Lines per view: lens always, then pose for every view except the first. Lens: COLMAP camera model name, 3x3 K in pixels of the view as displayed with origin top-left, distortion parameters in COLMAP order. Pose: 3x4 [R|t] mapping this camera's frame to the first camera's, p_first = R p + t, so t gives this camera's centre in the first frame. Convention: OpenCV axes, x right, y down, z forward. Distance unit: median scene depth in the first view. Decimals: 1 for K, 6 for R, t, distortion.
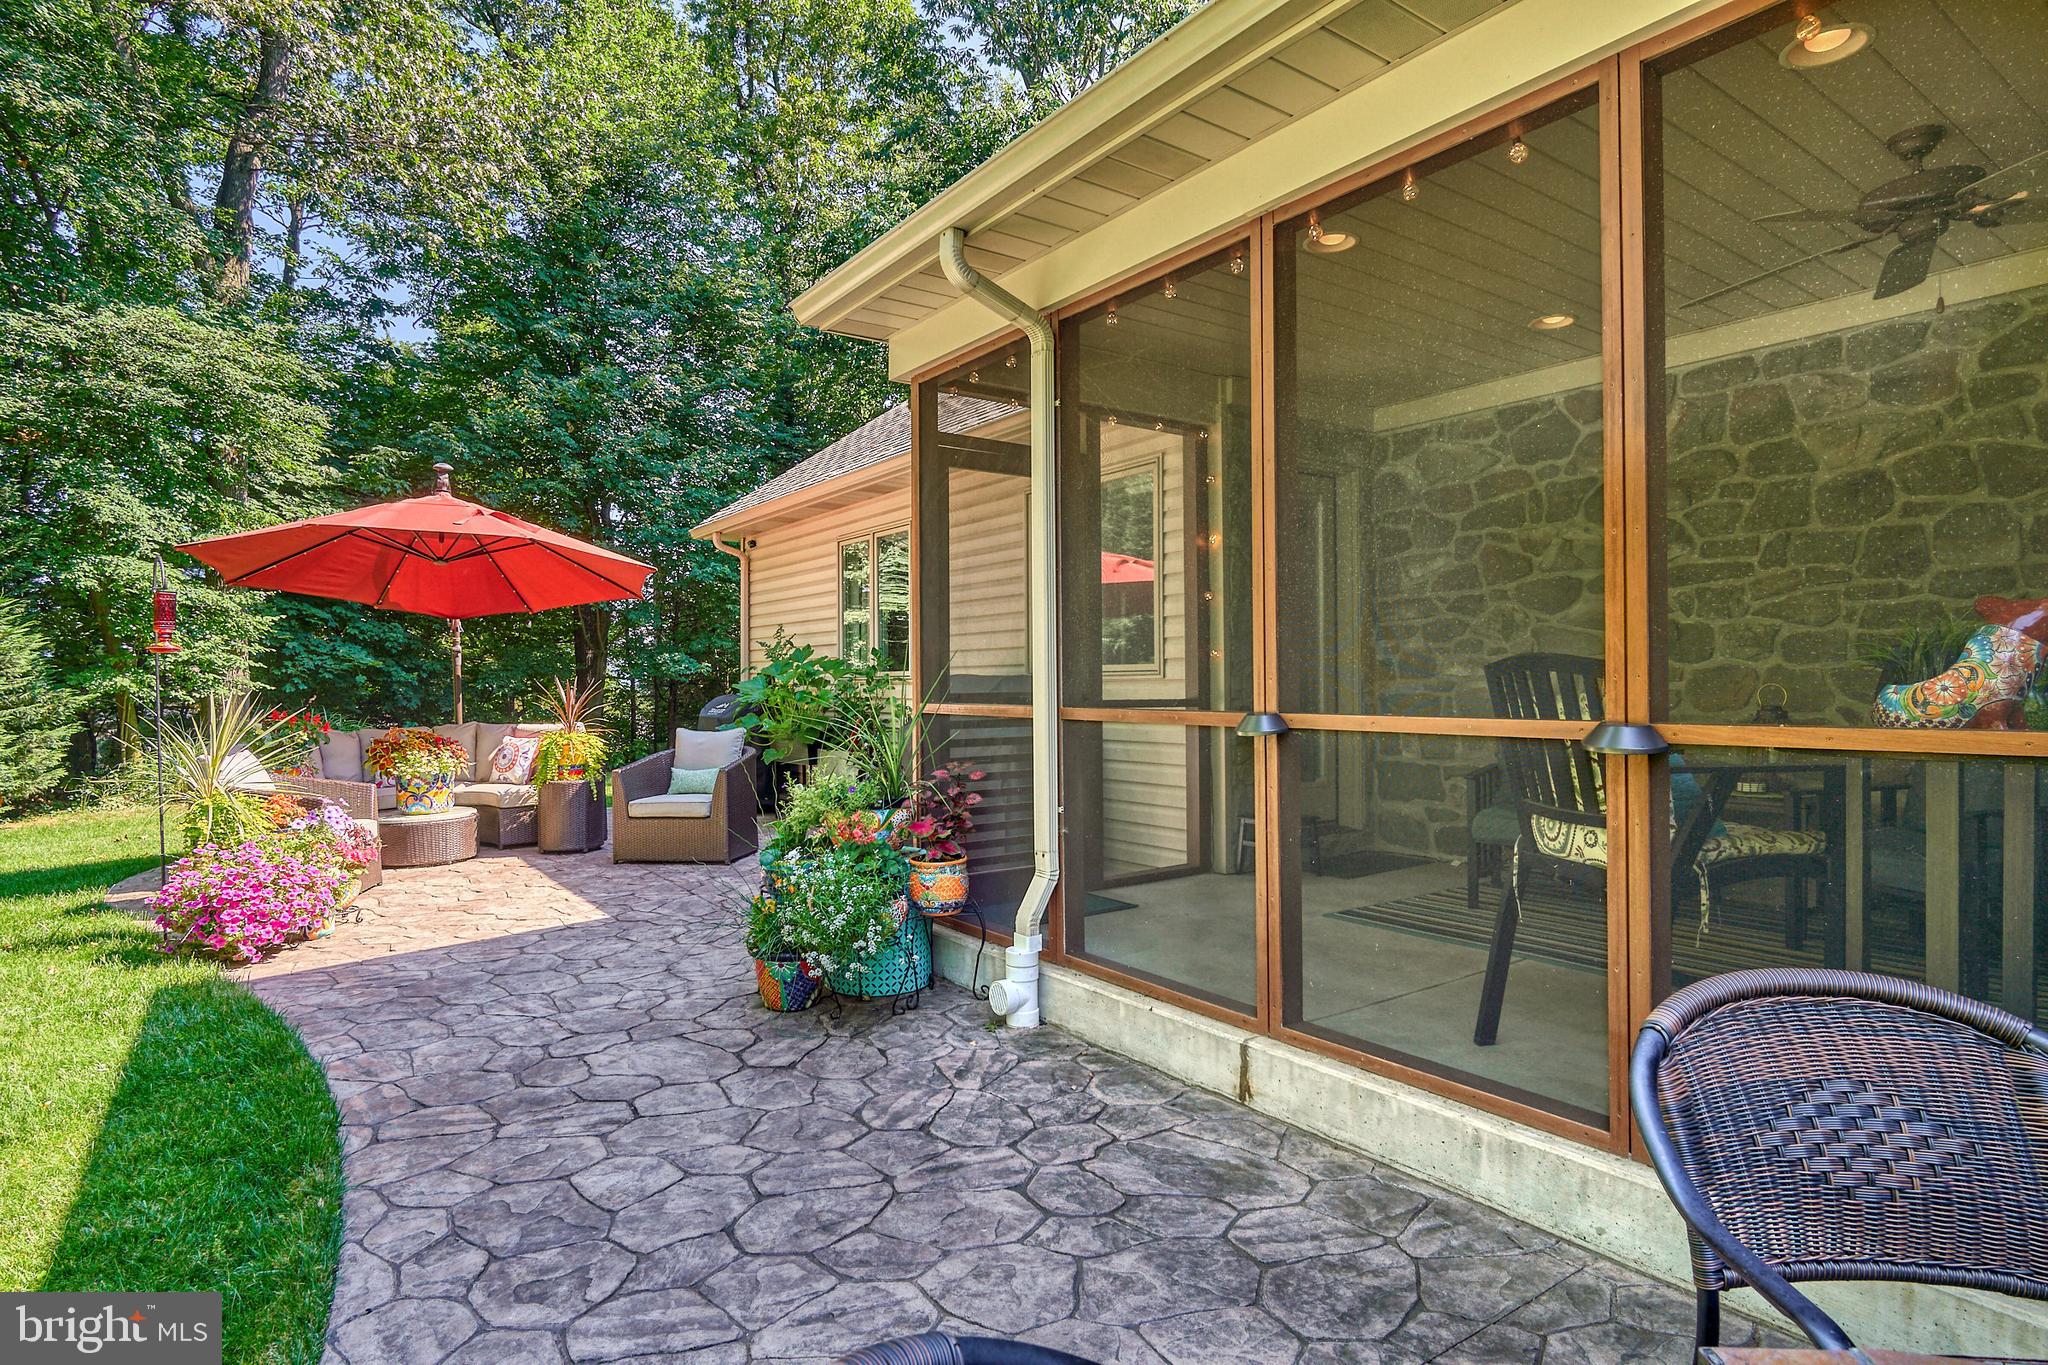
lens RADIAL K [[1104.9, 0, 1023.8], [0, 1104.9, 679.0], [0, 0, 1]] dist [-0.021513, 0.001899]
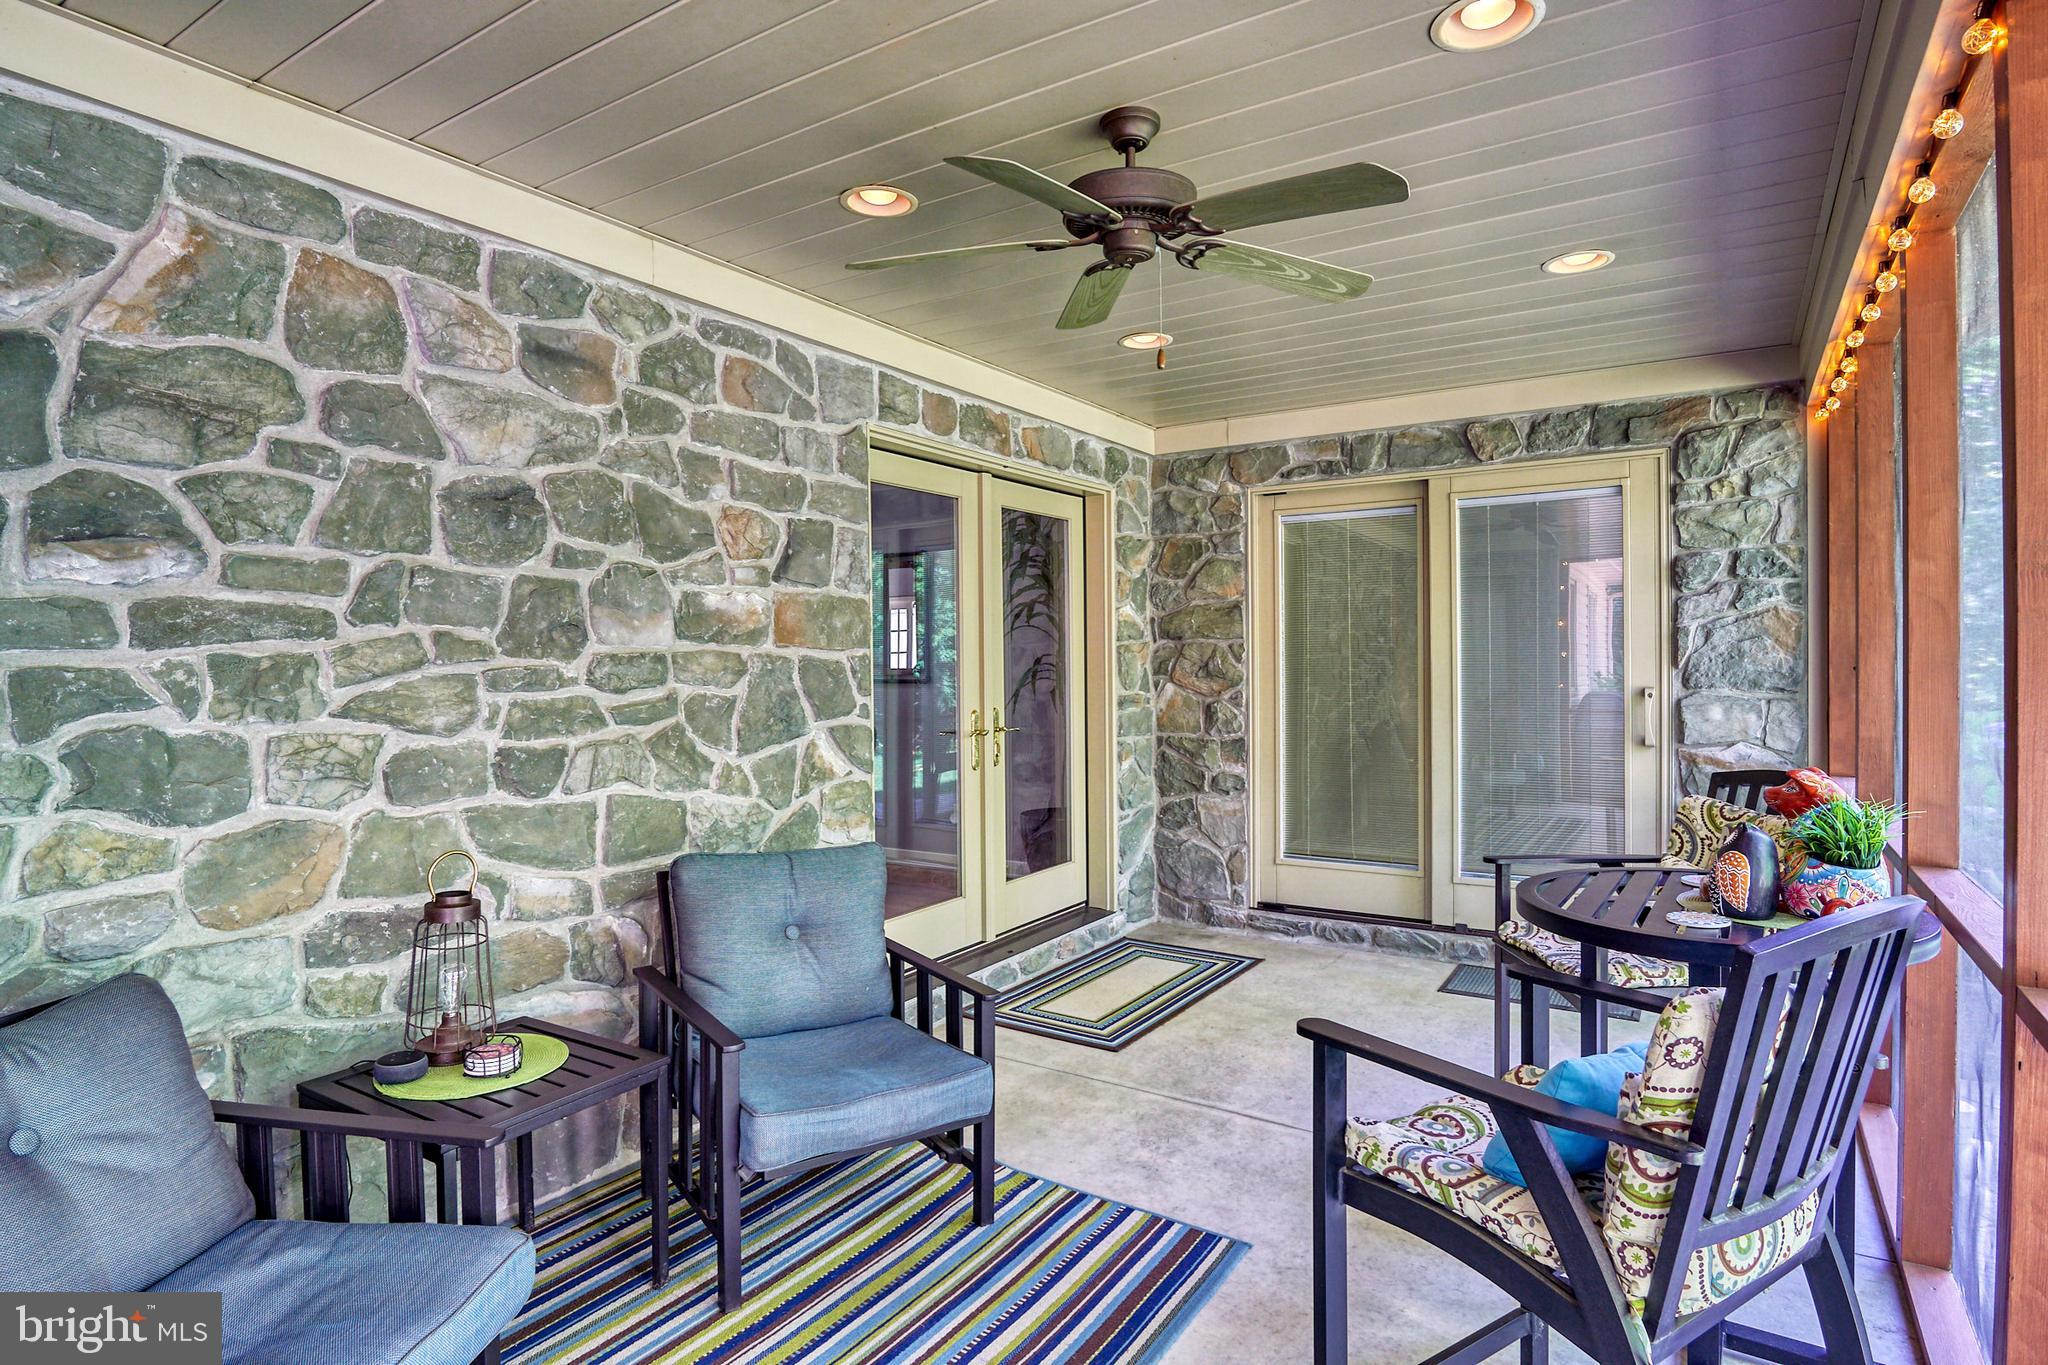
lens RADIAL K [[1104.9, 0, 1017.5], [0, 1104.9, 673.0], [0, 0, 1]] dist [-0.021513, 0.001899]
pose [[-0.374880, -0.005751, 0.927056, 0.087748], [0.006086, 0.999944, 0.008665, -0.081118], [-0.927054, 0.008890, -0.374824, 0.905286]]
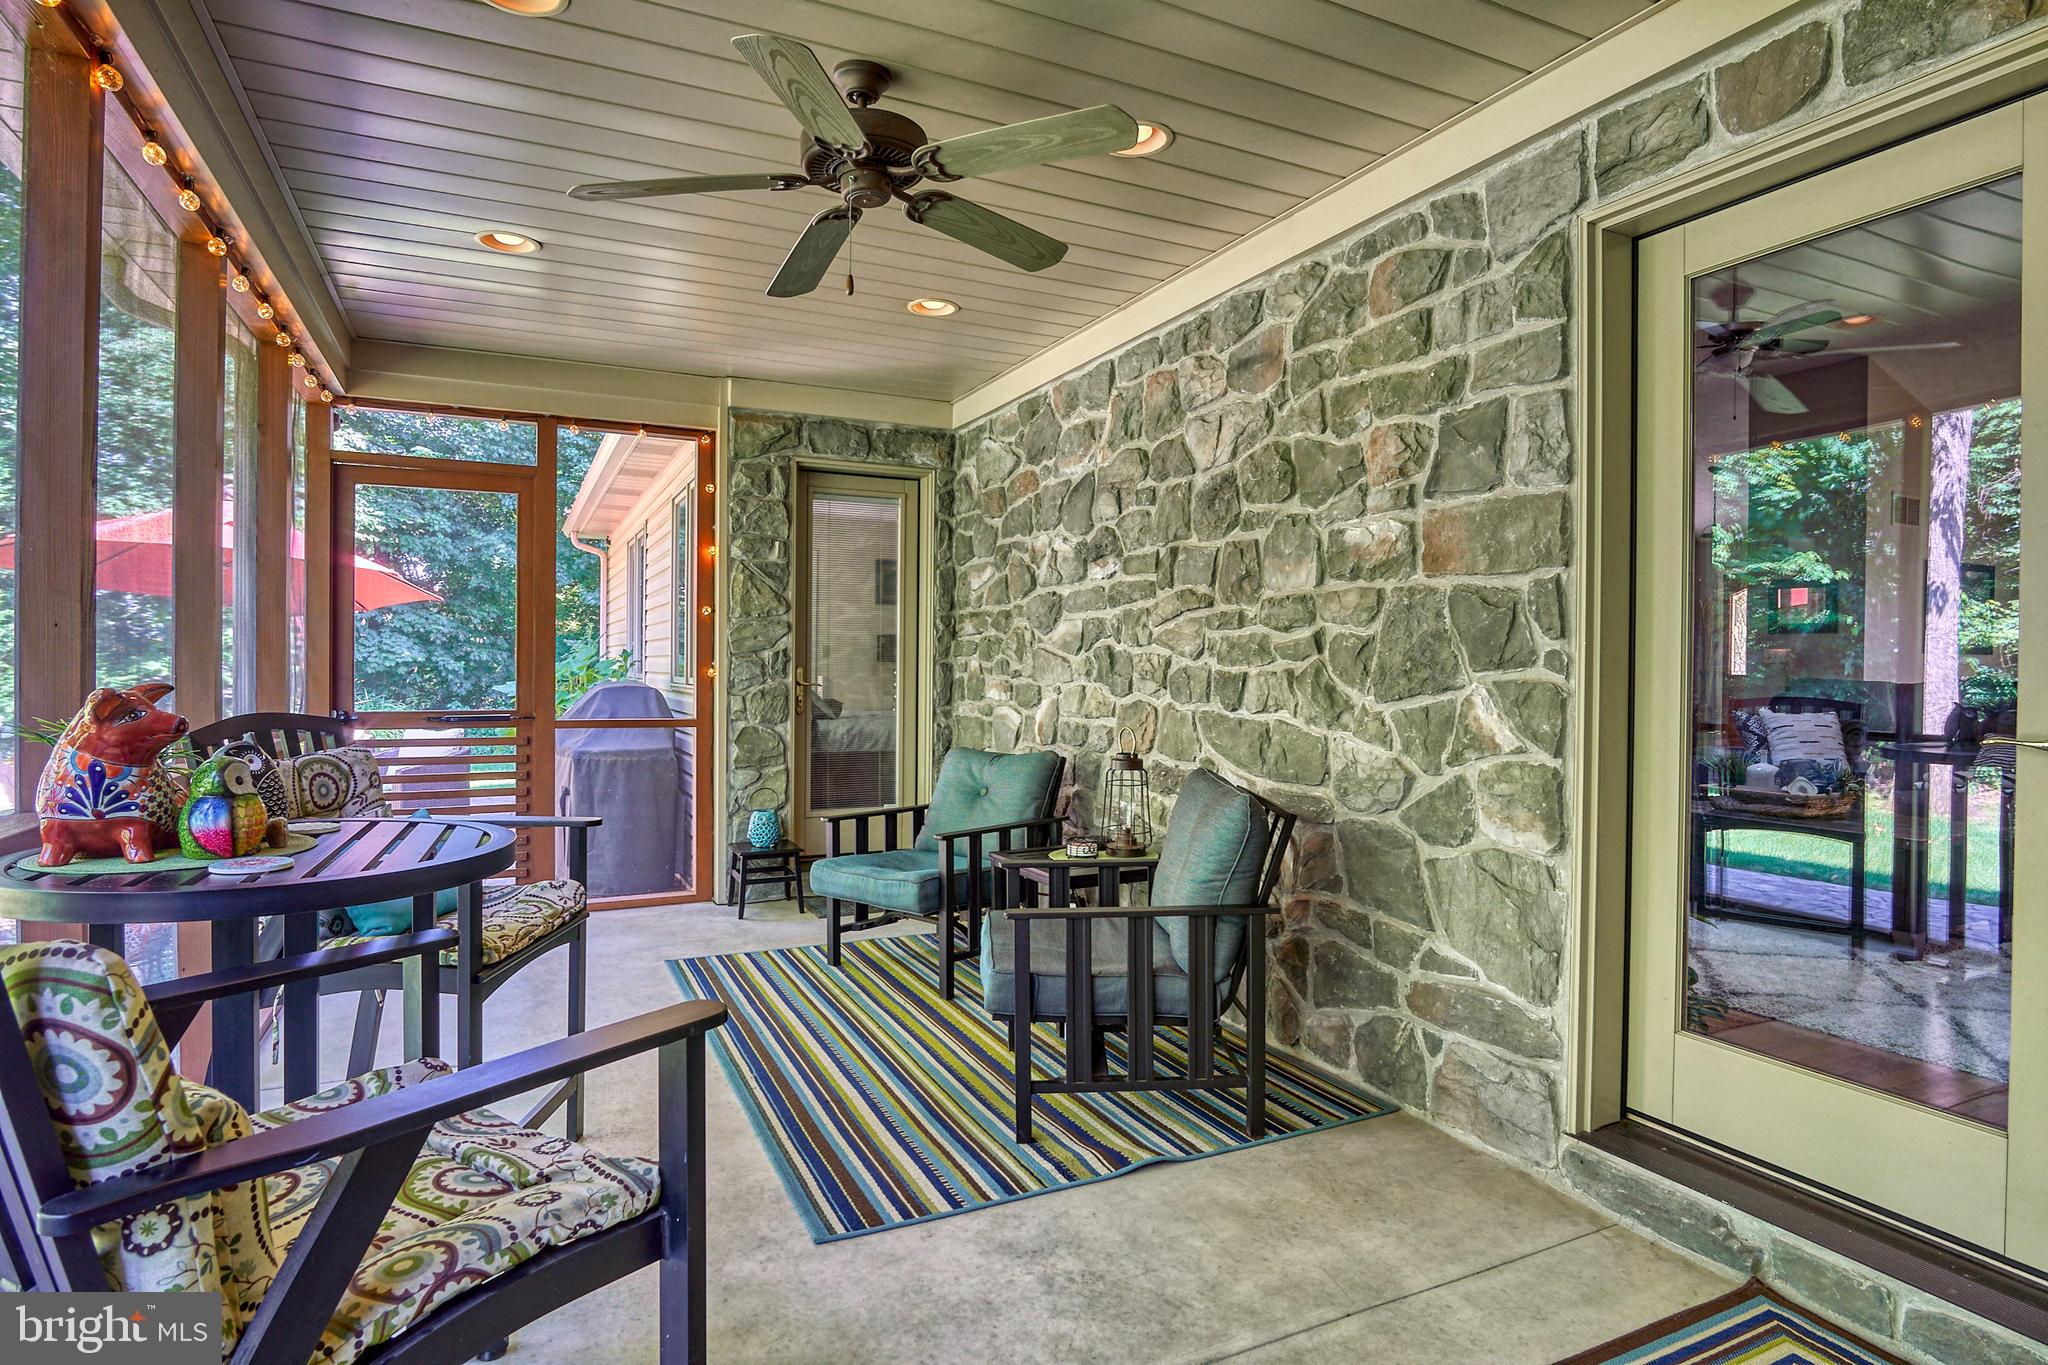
lens RADIAL K [[1104.9, 0, 1035.0], [0, 1104.9, 673.3], [0, 0, 1]] dist [-0.021513, 0.001899]
pose [[0.986876, 0.013574, -0.160911, 0.717163], [-0.011842, 0.999861, 0.011720, -0.044600], [0.161047, -0.009661, 0.986899, 0.141488]]
